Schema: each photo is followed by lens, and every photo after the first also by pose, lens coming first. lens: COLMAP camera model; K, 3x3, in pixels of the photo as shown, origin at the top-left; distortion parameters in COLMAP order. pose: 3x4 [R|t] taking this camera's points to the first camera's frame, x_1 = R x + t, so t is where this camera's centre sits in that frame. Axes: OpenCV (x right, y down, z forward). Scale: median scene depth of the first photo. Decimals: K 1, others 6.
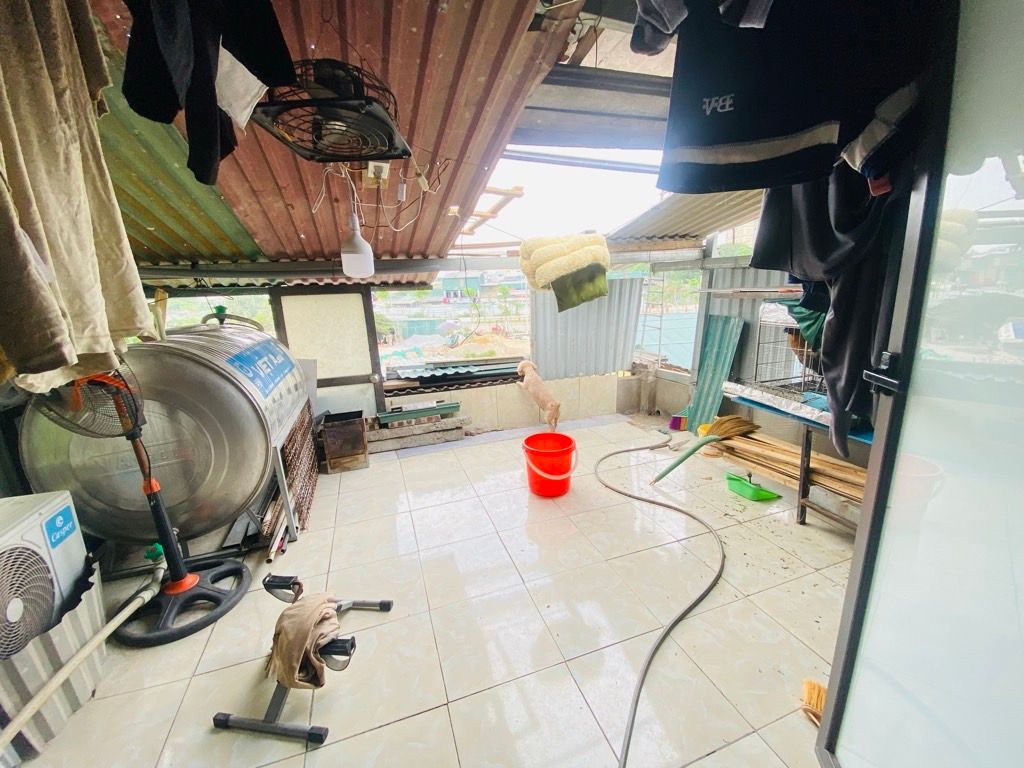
lens RADIAL K [[407.4, 0, 512.0], [0, 407.4, 384.0], [0, 0, 1]] dist [0.001074, -0.015569]
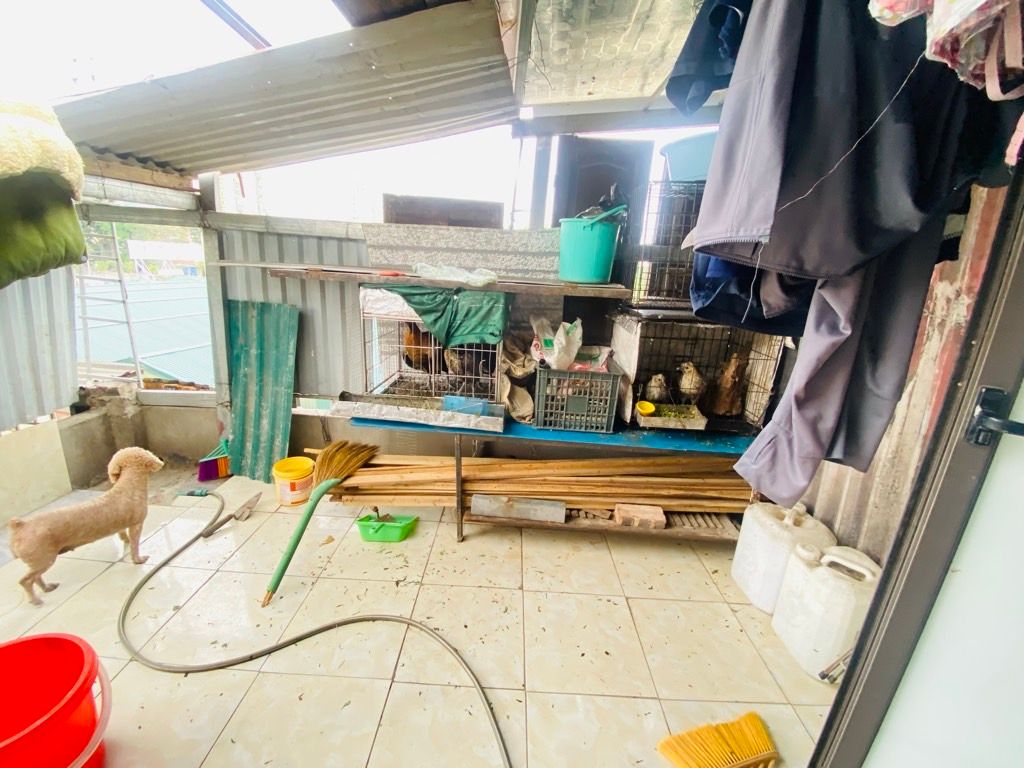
lens RADIAL K [[407.4, 0, 512.0], [0, 407.4, 384.0], [0, 0, 1]] dist [0.001074, -0.015569]
pose [[0.314596, -0.194194, 0.929149, -0.014170], [0.140371, 0.977605, 0.156794, -0.080503], [-0.938789, 0.081098, 0.334810, 0.383827]]
